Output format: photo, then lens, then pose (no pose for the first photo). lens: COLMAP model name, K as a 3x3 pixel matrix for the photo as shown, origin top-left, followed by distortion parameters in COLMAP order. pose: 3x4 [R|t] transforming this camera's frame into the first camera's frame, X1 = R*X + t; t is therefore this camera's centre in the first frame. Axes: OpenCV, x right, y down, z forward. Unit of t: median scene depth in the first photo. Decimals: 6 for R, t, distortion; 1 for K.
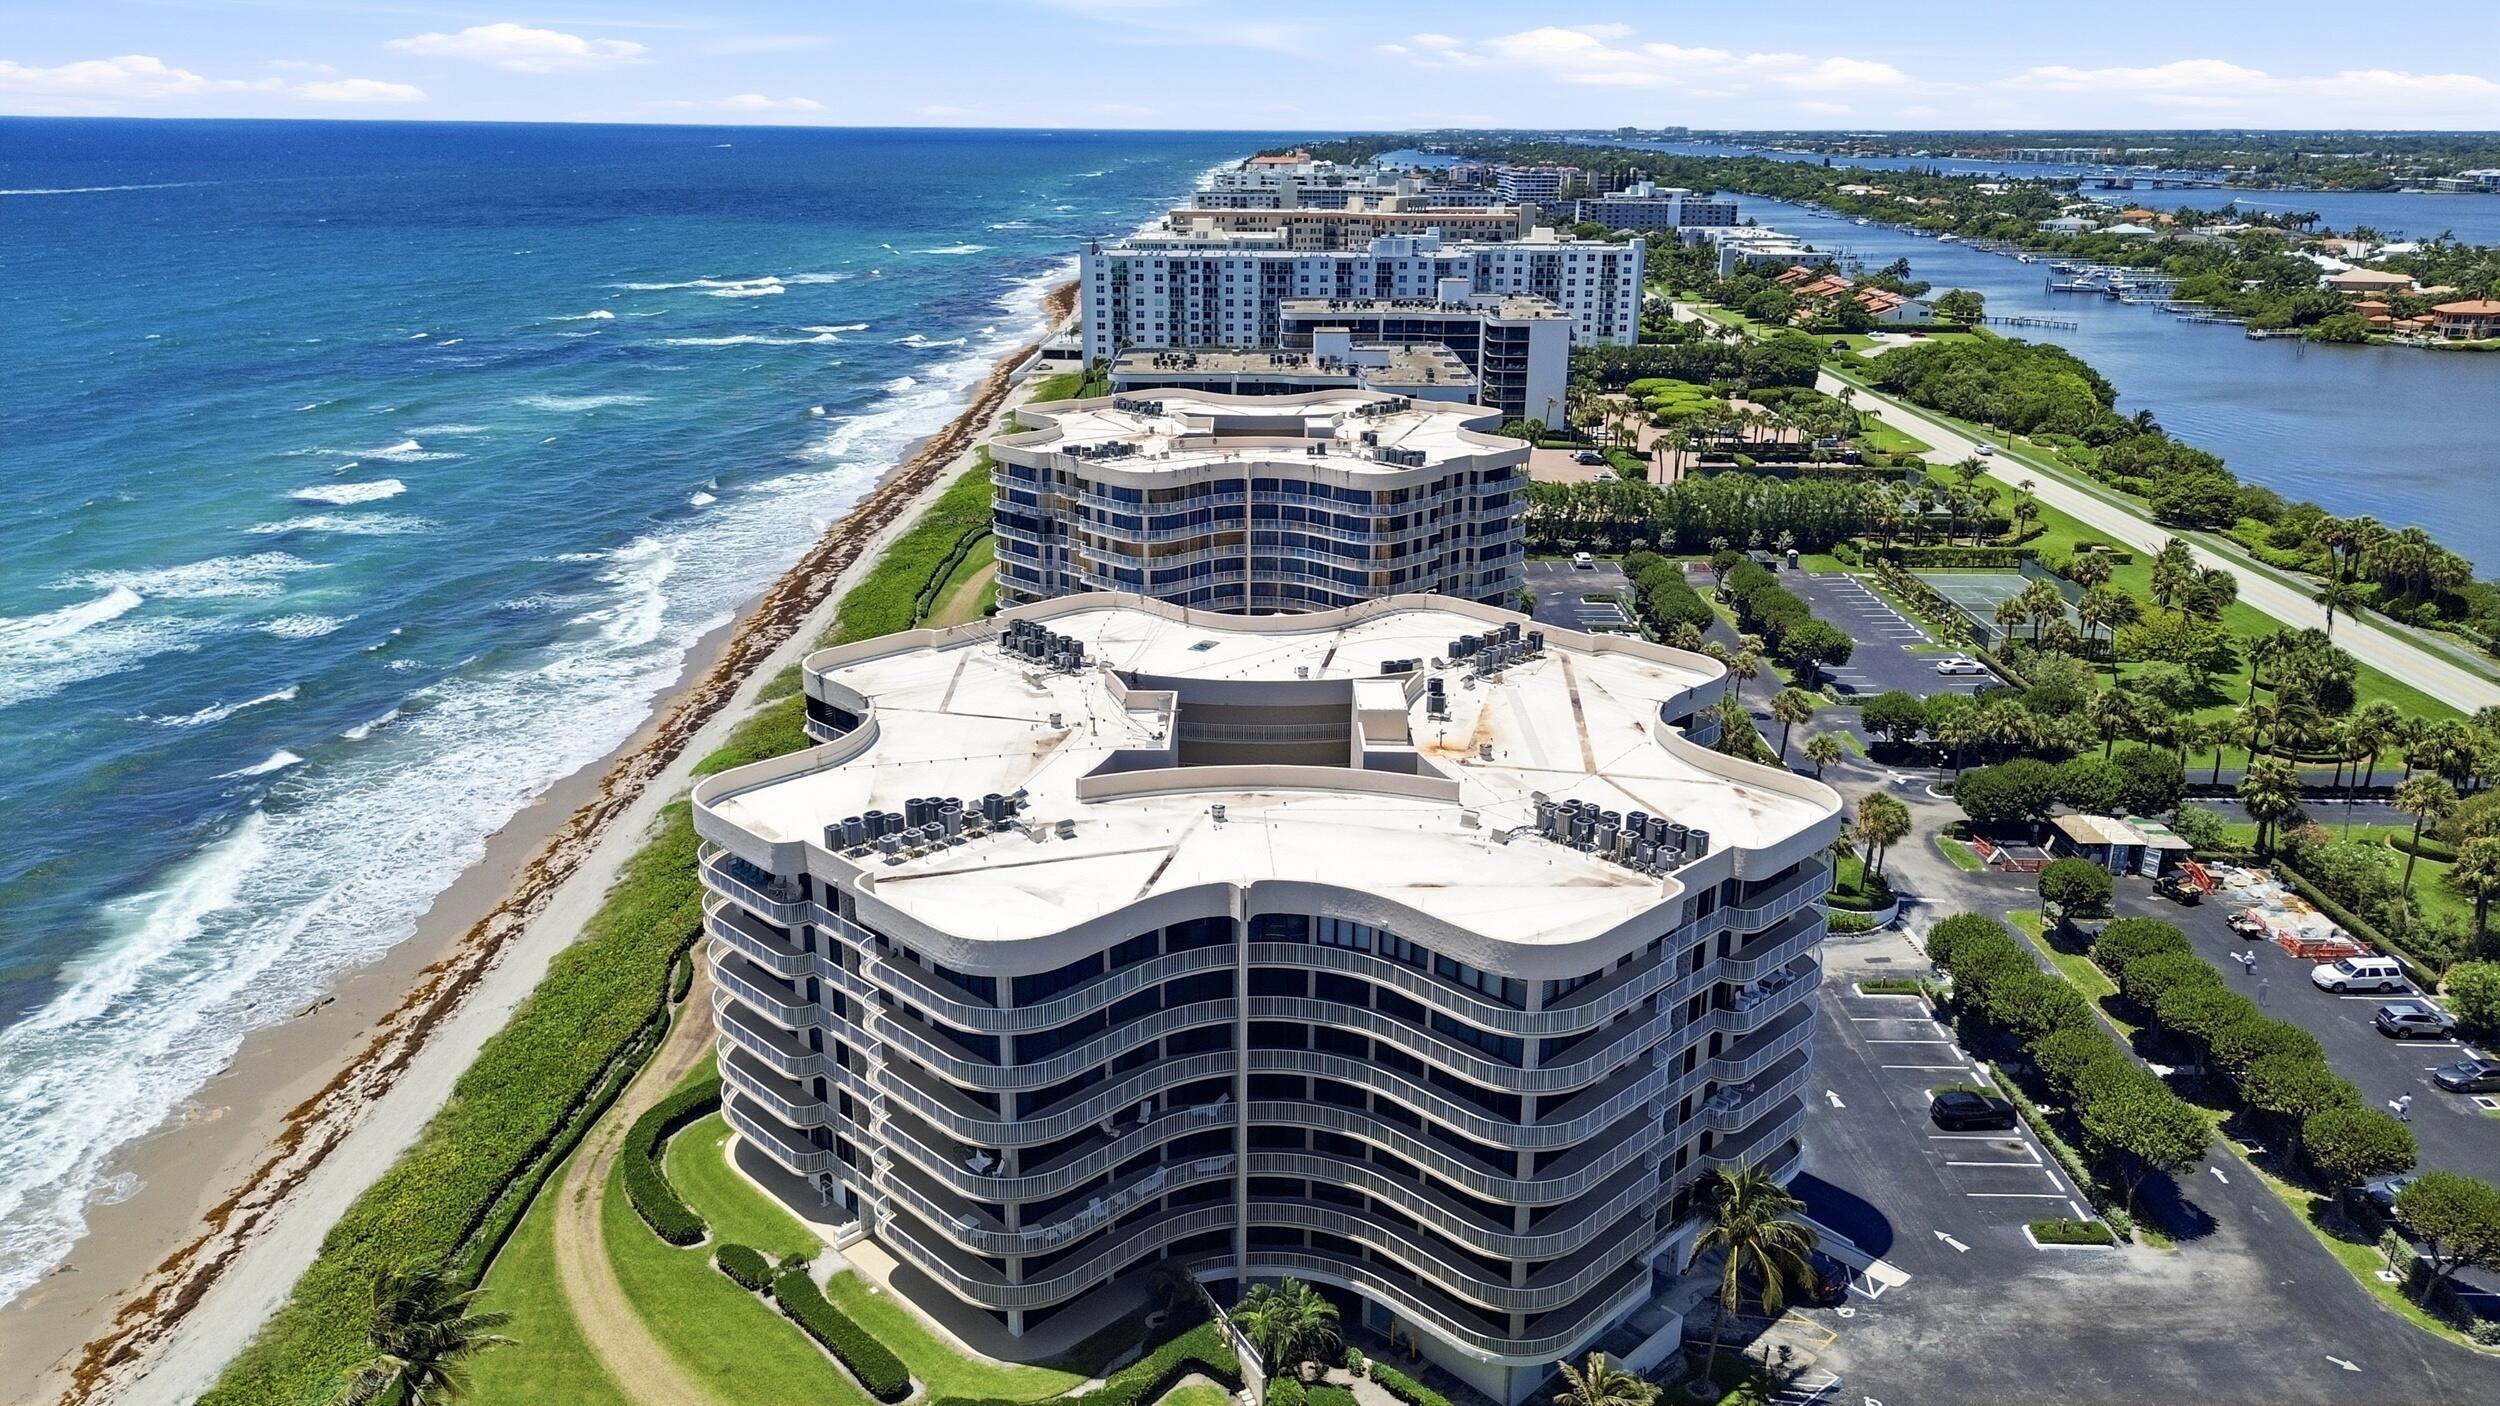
lens RADIAL K [[1765.7, 0, 1250.0], [0, 1765.7, 703.0], [0, 0, 1]] dist [0.065000, -0.055527]
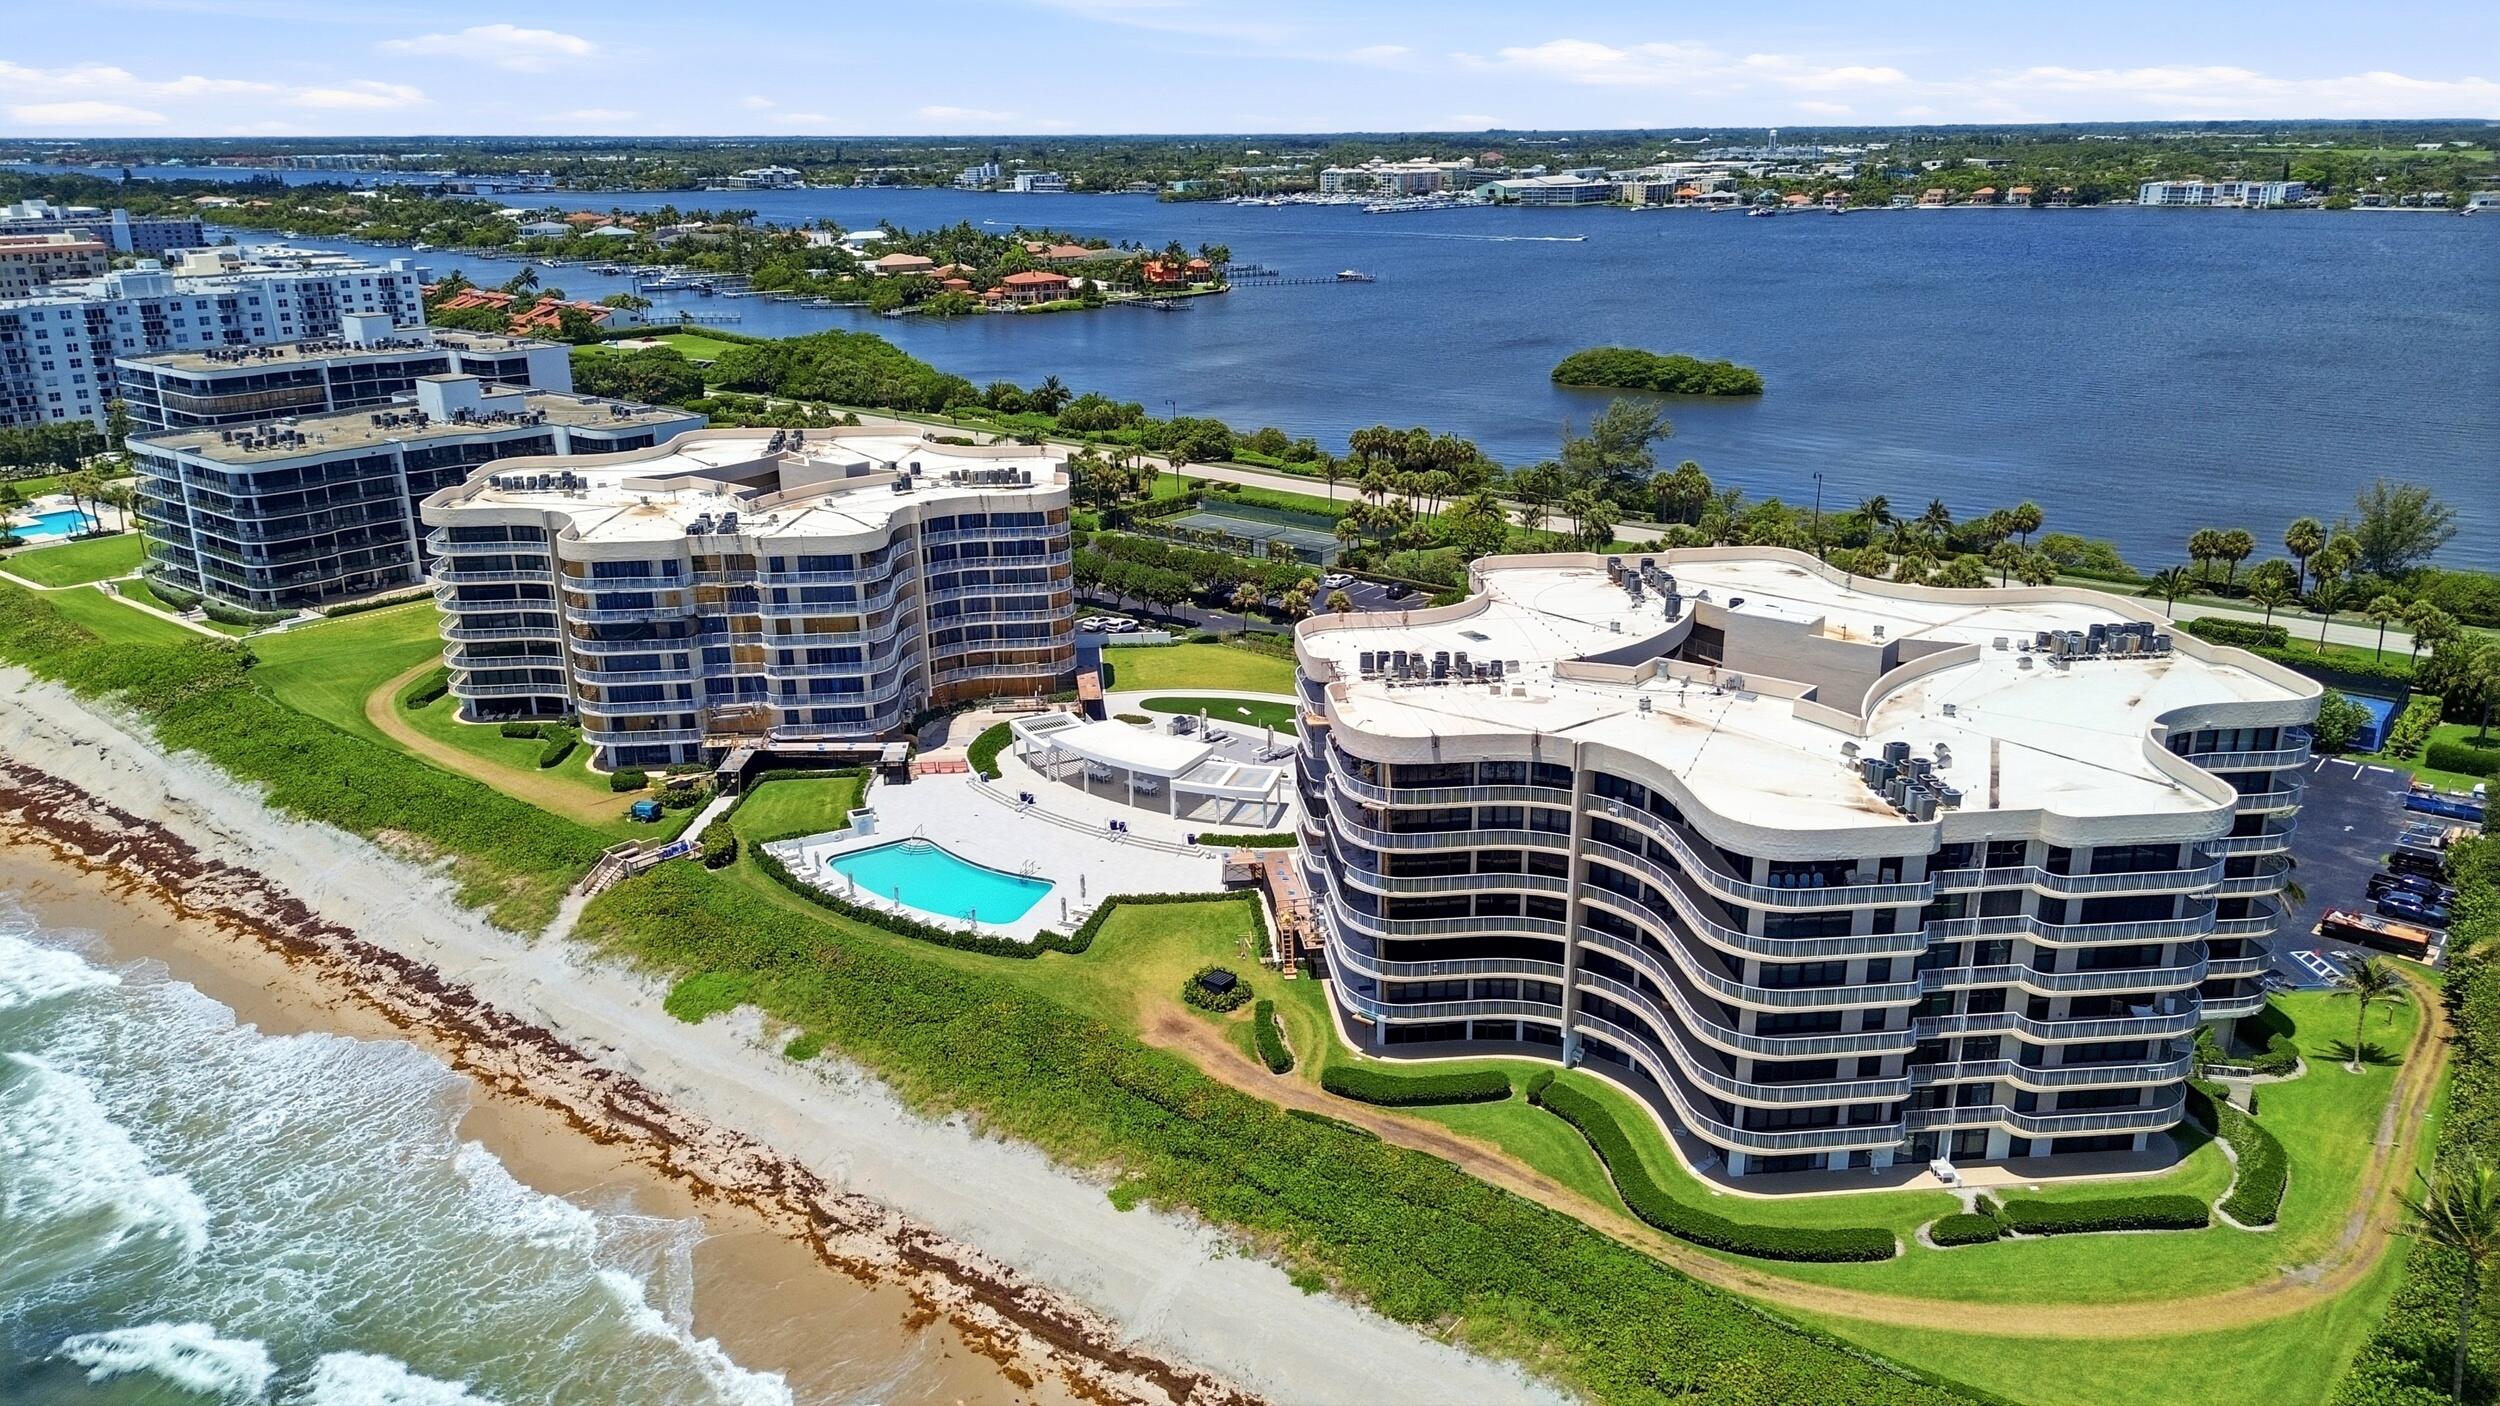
lens RADIAL K [[1765.7, 0, 1250.0], [0, 1765.7, 703.0], [0, 0, 1]] dist [0.065000, -0.055527]
pose [[0.622877, -0.250831, 0.741018, -0.576442], [0.253028, 0.960888, 0.112568, -0.094264], [-0.740271, 0.117382, 0.661982, 0.269388]]
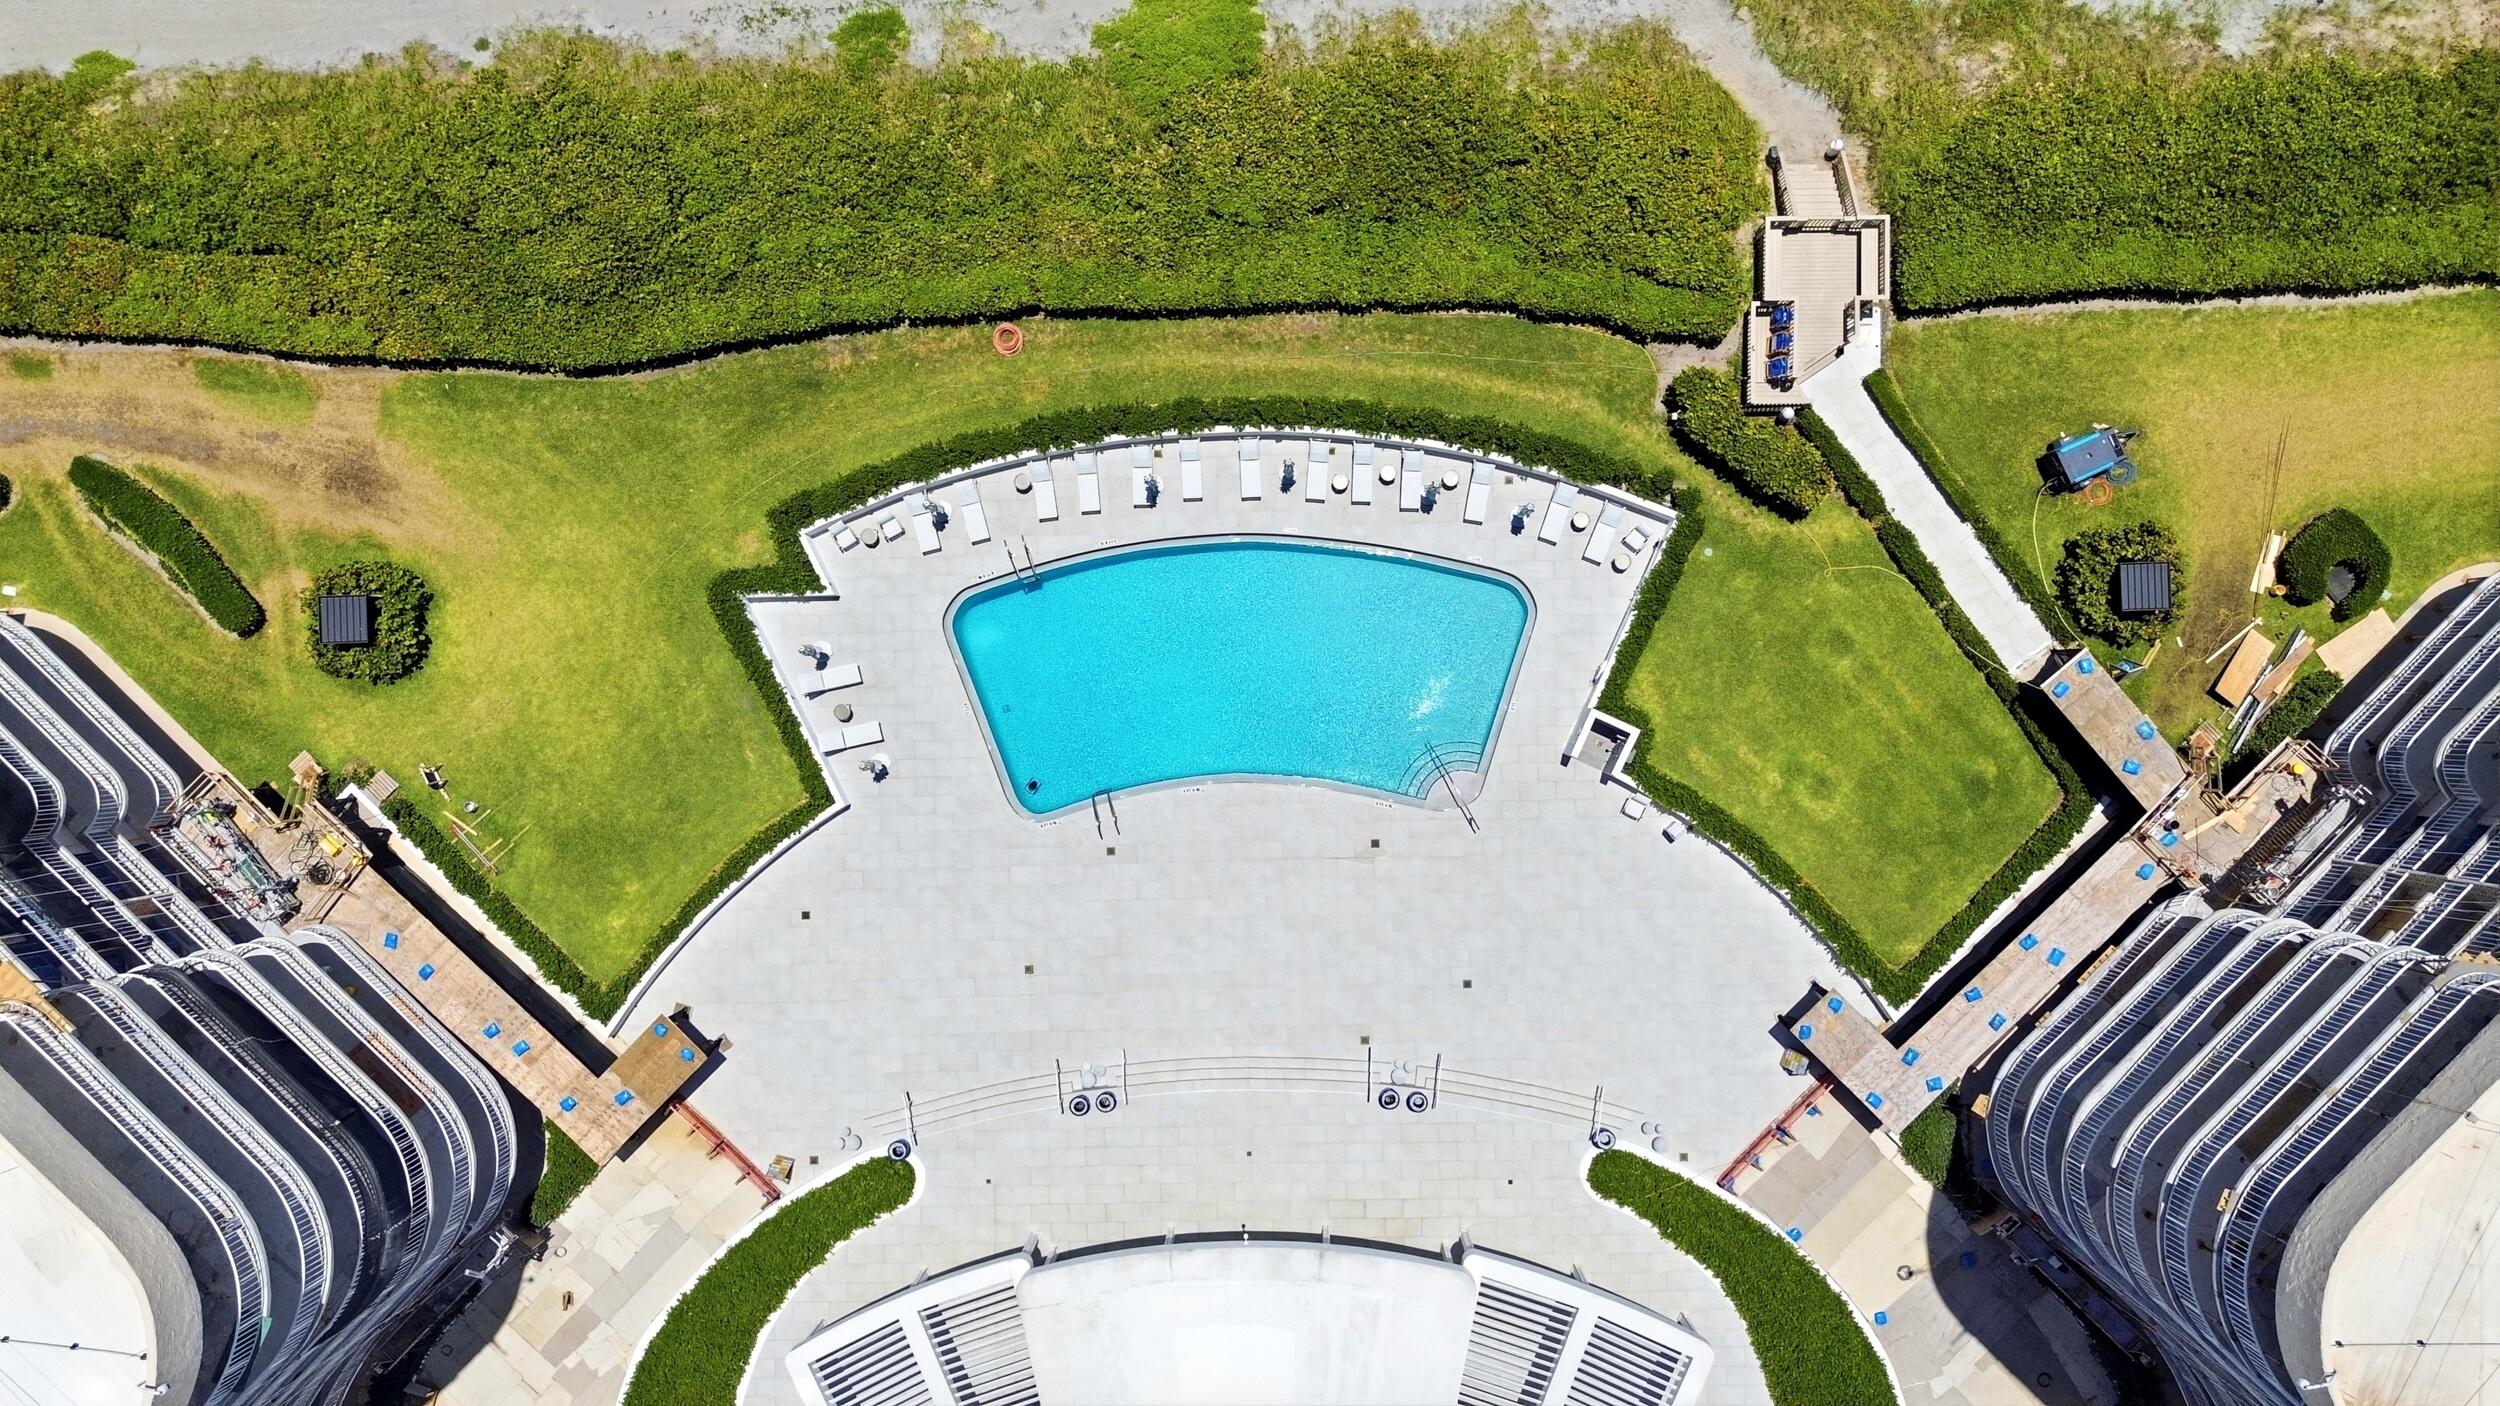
lens RADIAL K [[1797.3, 0, 1258.9], [0, 1797.3, 713.5], [0, 0, 1]] dist [0.119552, -0.144449]
pose [[0.022886, 0.999659, -0.012559, -0.102140], [-0.284826, 0.018561, 0.958399, -0.305688], [0.958306, -0.018357, 0.285154, 0.785207]]
